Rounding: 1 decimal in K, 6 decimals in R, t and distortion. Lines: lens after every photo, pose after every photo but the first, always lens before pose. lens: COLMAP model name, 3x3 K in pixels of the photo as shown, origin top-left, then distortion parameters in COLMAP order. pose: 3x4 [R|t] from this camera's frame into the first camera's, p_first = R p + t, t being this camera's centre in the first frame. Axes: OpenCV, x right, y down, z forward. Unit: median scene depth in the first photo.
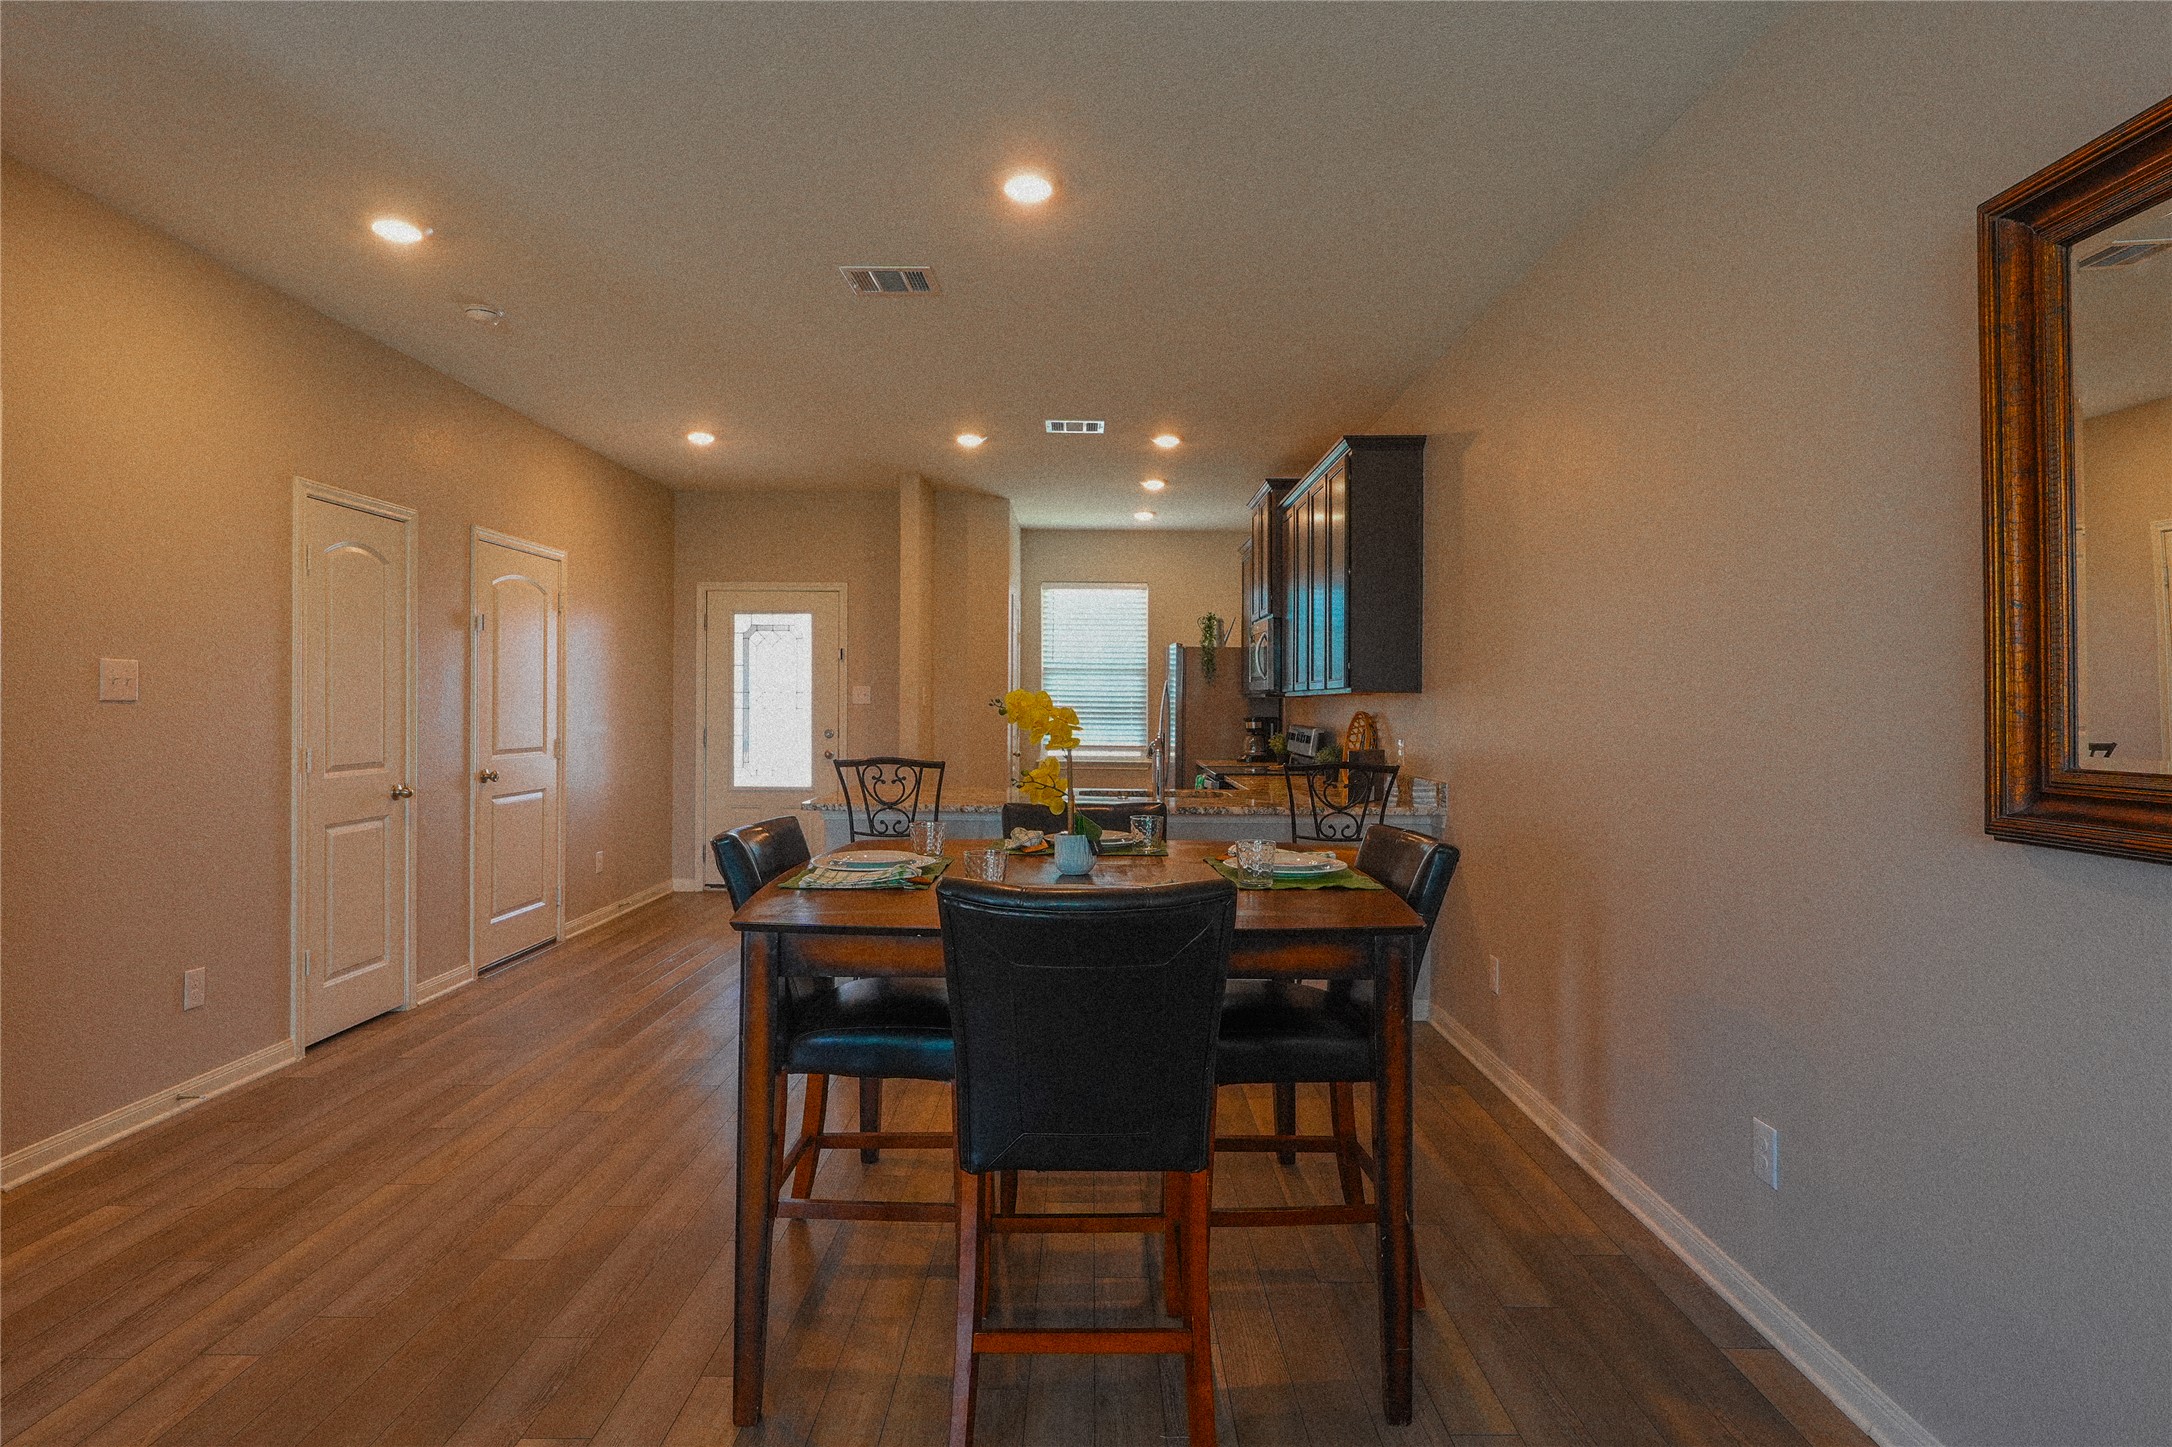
lens RADIAL K [[1182.7, 0, 1081.9], [0, 1182.7, 711.5], [0, 0, 1]] dist [0.001459, 0.000051]
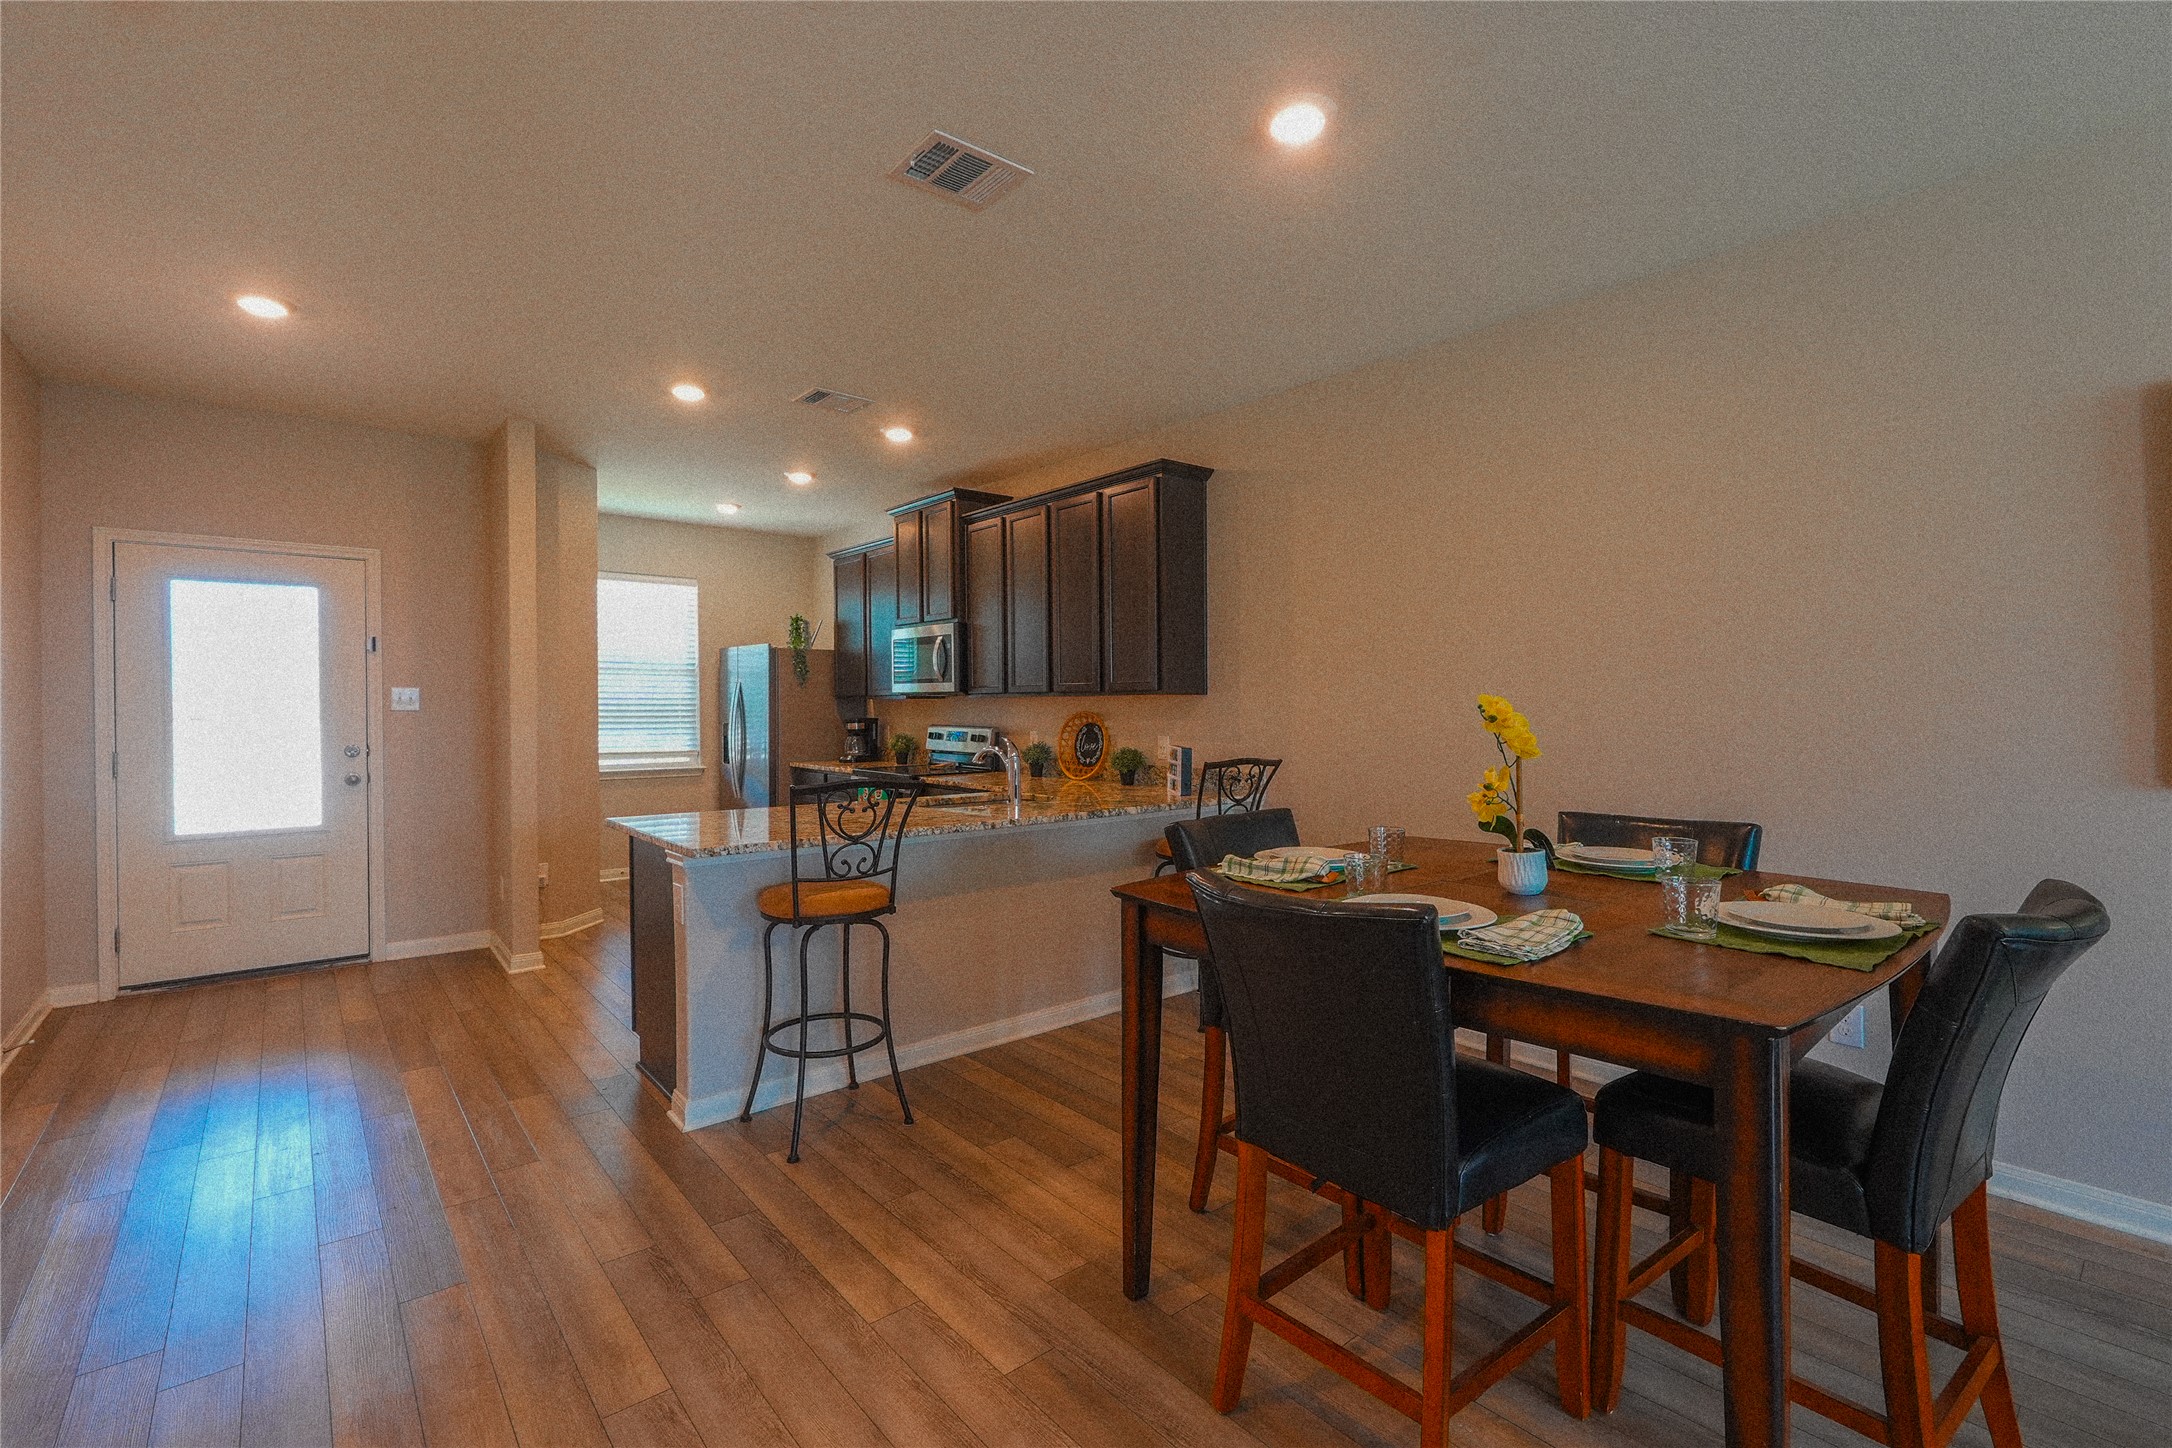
lens RADIAL K [[979.4, 0, 1091.9], [0, 979.4, 713.8], [0, 0, 1]] dist [0.001397, 0.000038]
pose [[0.754735, -0.015893, 0.655837, -0.266464], [0.012907, 0.999873, 0.009377, -0.004606], [-0.655903, 0.001387, 0.754844, 0.232375]]
